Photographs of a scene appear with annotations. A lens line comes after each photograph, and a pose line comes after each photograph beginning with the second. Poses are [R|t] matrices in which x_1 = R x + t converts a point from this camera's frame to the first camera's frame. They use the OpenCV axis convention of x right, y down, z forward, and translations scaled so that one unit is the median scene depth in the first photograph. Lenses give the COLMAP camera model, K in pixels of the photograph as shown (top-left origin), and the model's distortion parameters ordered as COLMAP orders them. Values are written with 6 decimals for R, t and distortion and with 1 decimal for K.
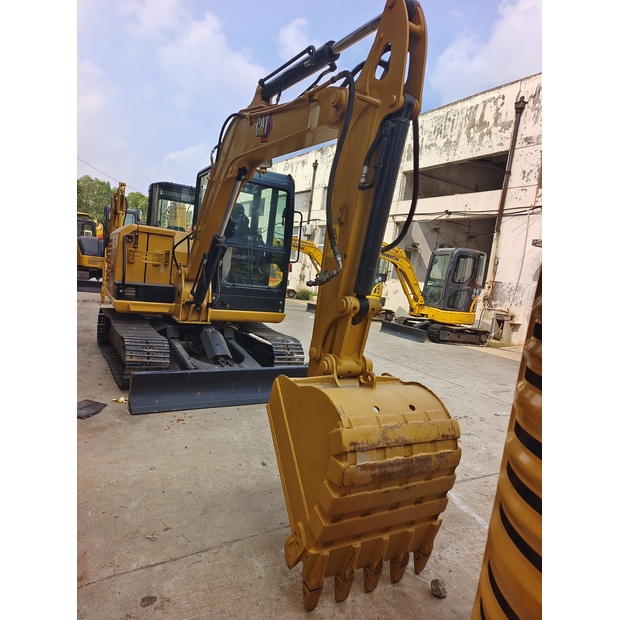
lens RADIAL K [[414.6, 0, 311.1], [0, 414.6, 304.2], [0, 0, 1]] dist [0.044903, -0.023713]
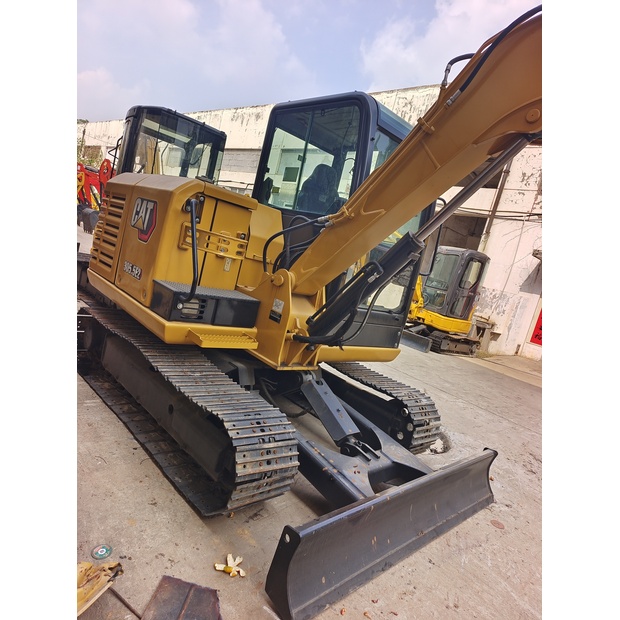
lens RADIAL K [[415.1, 0, 313.9], [0, 415.1, 310.2], [0, 0, 1]] dist [0.059523, -0.054100]
pose [[0.967507, 0.092267, 0.235407, -0.368343], [-0.113075, 0.990641, 0.076452, -0.077378], [-0.226150, -0.100586, 0.968885, 0.398257]]
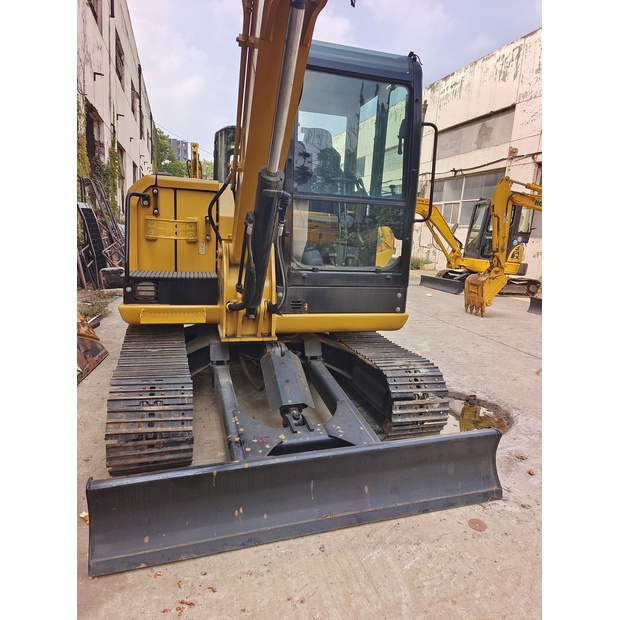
lens RADIAL K [[415.1, 0, 313.9], [0, 415.1, 310.2], [0, 0, 1]] dist [0.059523, -0.054100]
pose [[0.970340, -0.021130, -0.240818, -0.050789], [0.042709, 0.995487, 0.084744, -0.036934], [0.237940, -0.092516, 0.966864, 0.433217]]
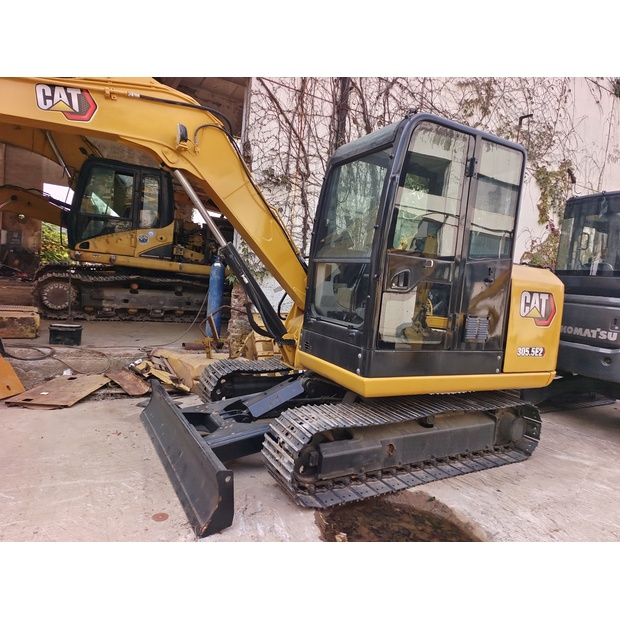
lens RADIAL K [[414.6, 0, 311.1], [0, 414.6, 304.2], [0, 0, 1]] dist [0.044903, -0.023713]
pose [[-0.008098, -0.061049, -0.998102, 0.455367], [-0.174343, 0.982933, -0.058707, -0.026221], [0.984652, 0.173537, -0.018603, 0.951315]]
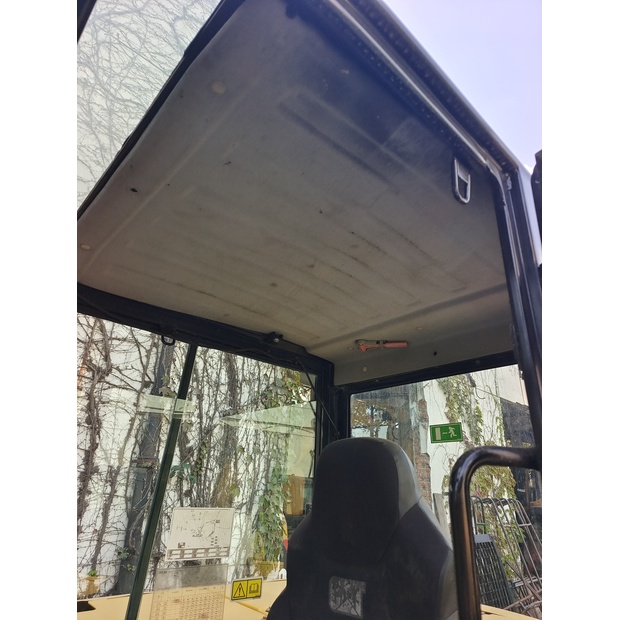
lens RADIAL K [[414.6, 0, 311.1], [0, 414.6, 304.2], [0, 0, 1]] dist [0.044903, -0.023713]
pose [[0.226627, -0.503772, -0.833579, -0.028655], [-0.089187, 0.841518, -0.532817, -0.222052], [0.969890, 0.195095, 0.145780, 1.059090]]
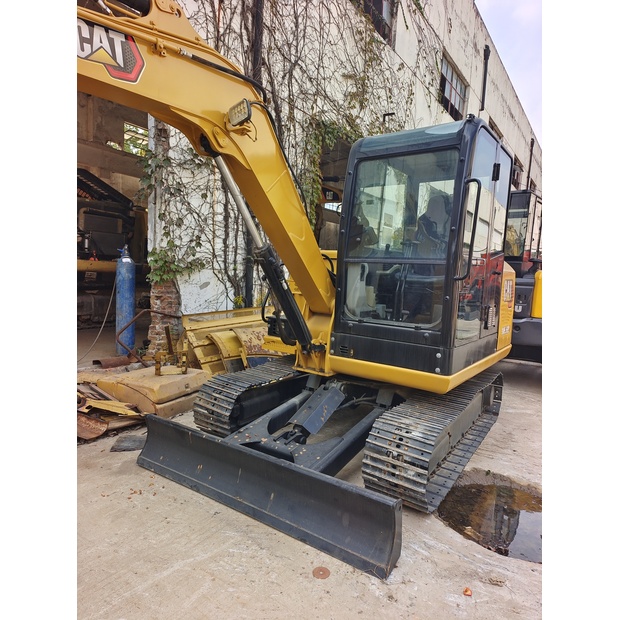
lens RADIAL K [[415.1, 0, 313.9], [0, 415.1, 310.2], [0, 0, 1]] dist [0.059523, -0.054100]
pose [[0.421836, -0.018155, -0.906490, 0.350876], [-0.070595, 0.996107, -0.052802, -0.022333], [0.903920, 0.086267, 0.418912, 0.634436]]
